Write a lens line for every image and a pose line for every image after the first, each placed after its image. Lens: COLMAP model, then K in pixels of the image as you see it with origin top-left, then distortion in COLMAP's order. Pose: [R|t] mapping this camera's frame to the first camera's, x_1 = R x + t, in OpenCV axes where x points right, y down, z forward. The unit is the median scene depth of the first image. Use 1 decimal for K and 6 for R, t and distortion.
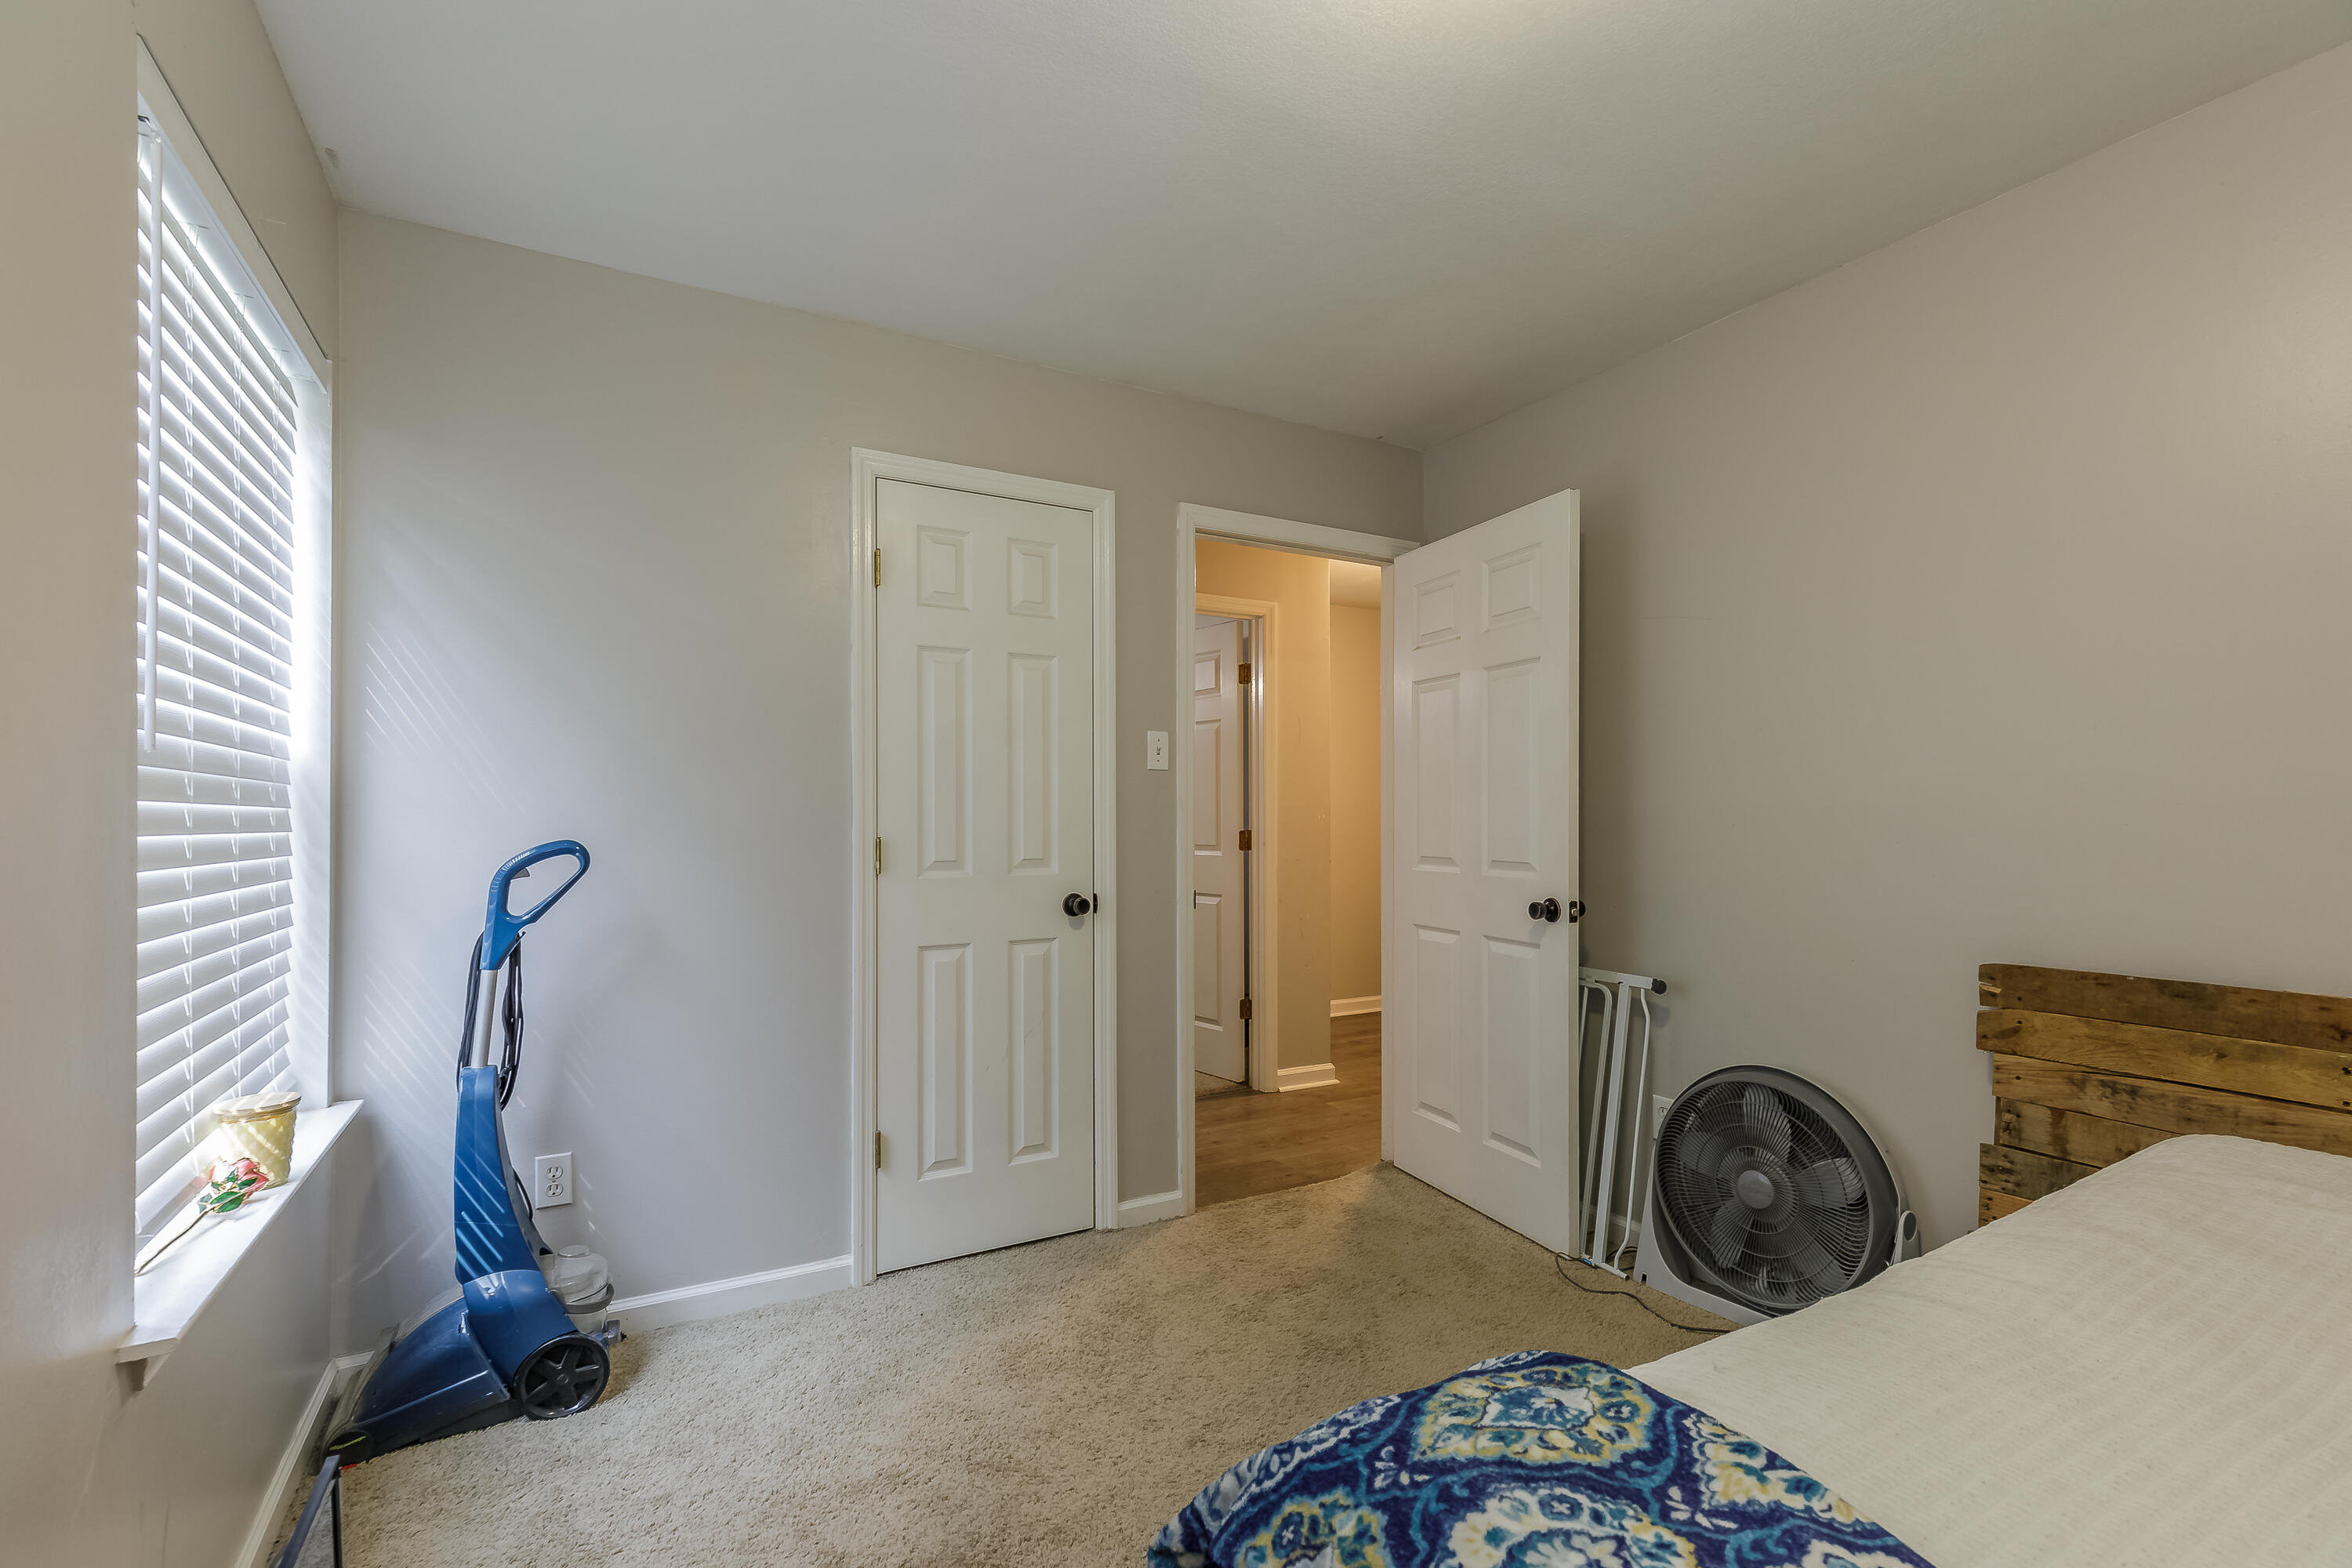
lens RADIAL K [[1068.8, 0, 1178.6], [0, 1068.8, 800.2], [0, 0, 1]] dist [0.008855, 0.000169]
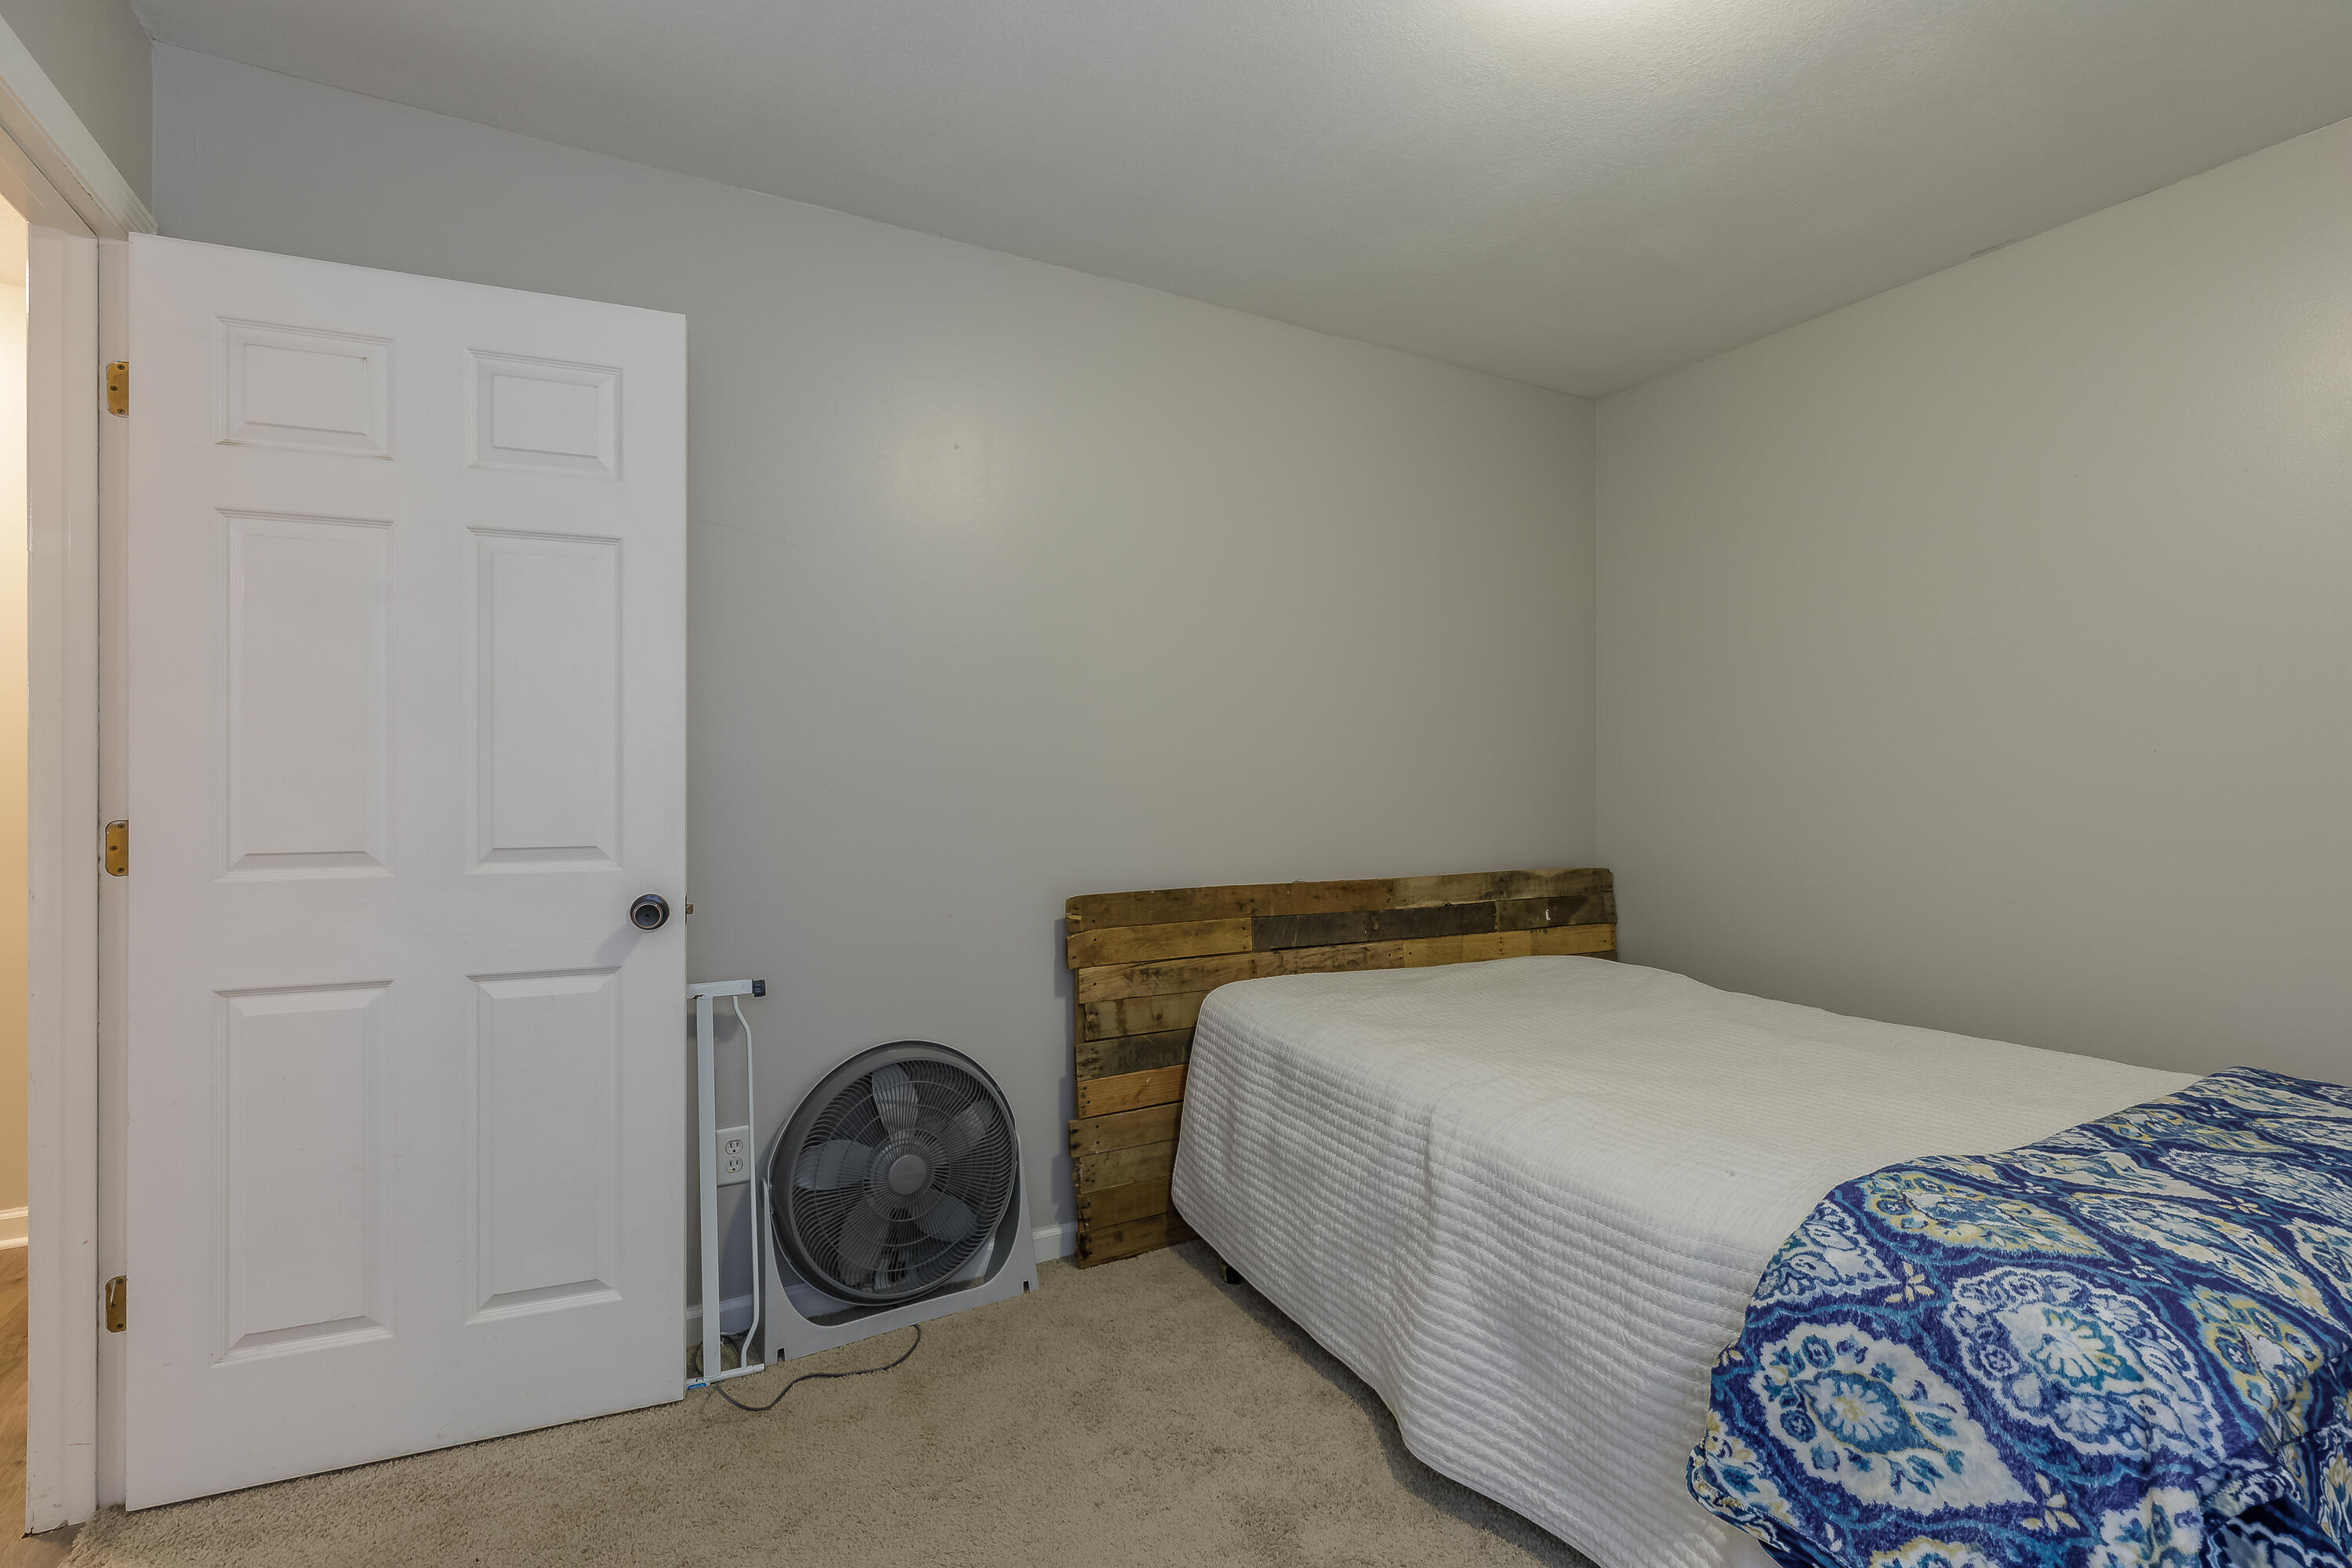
lens RADIAL K [[1068.8, 0, 1176.9], [0, 1068.8, 786.2], [0, 0, 1]] dist [0.008855, 0.000169]
pose [[0.000143, -0.008418, 0.999965, -0.474777], [-0.013042, 0.999880, 0.008419, 0.016761], [-0.999915, -0.013043, 0.000033, 0.935691]]
